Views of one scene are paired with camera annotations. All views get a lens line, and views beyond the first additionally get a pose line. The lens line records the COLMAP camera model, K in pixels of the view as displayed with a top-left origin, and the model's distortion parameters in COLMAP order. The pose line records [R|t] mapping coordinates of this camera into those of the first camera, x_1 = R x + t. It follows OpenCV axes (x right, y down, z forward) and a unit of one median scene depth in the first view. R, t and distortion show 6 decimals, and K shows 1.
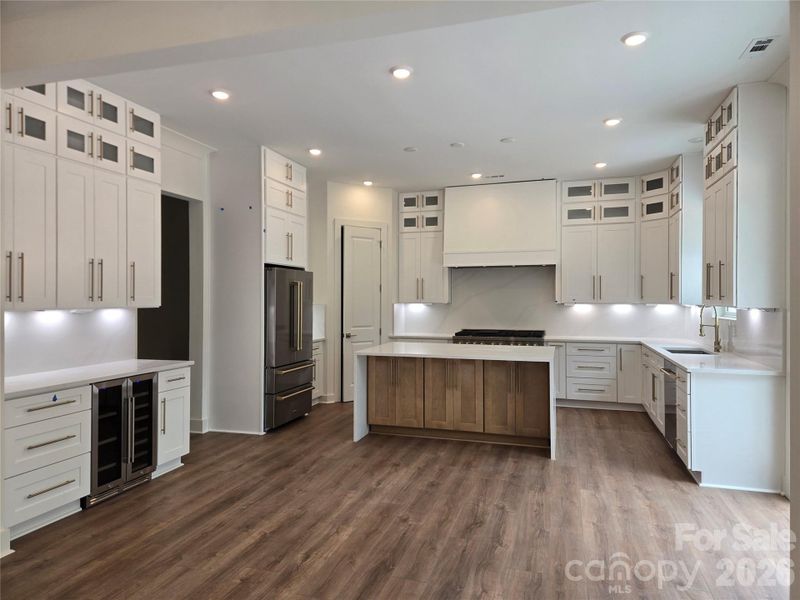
lens RADIAL K [[534.0, 0, 393.1], [0, 534.0, 297.3], [0, 0, 1]] dist [0.095865, -0.086817]
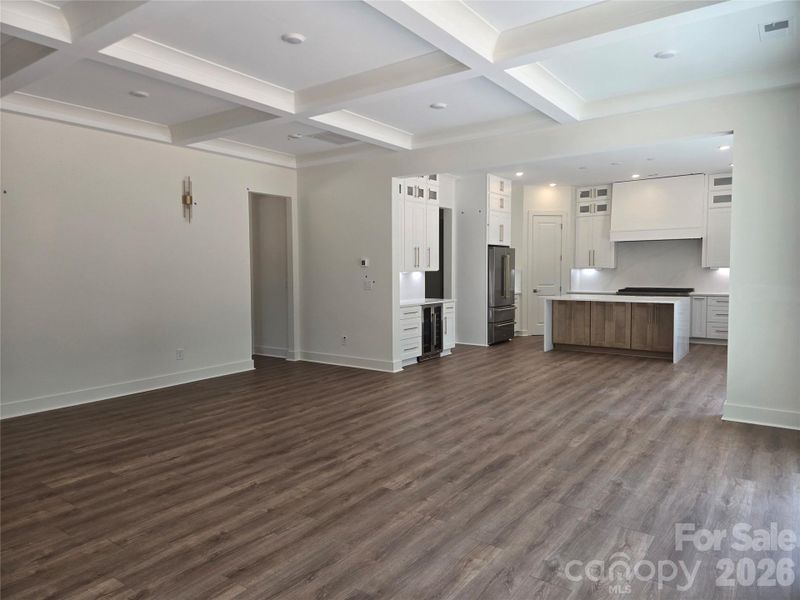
lens RADIAL K [[534.0, 0, 393.1], [0, 534.0, 297.3], [0, 0, 1]] dist [0.095865, -0.086817]
pose [[0.949152, 0.009719, -0.314669, 0.005568], [0.008343, 0.998396, 0.056004, 0.004210], [0.314708, -0.055782, 0.947548, -0.663469]]
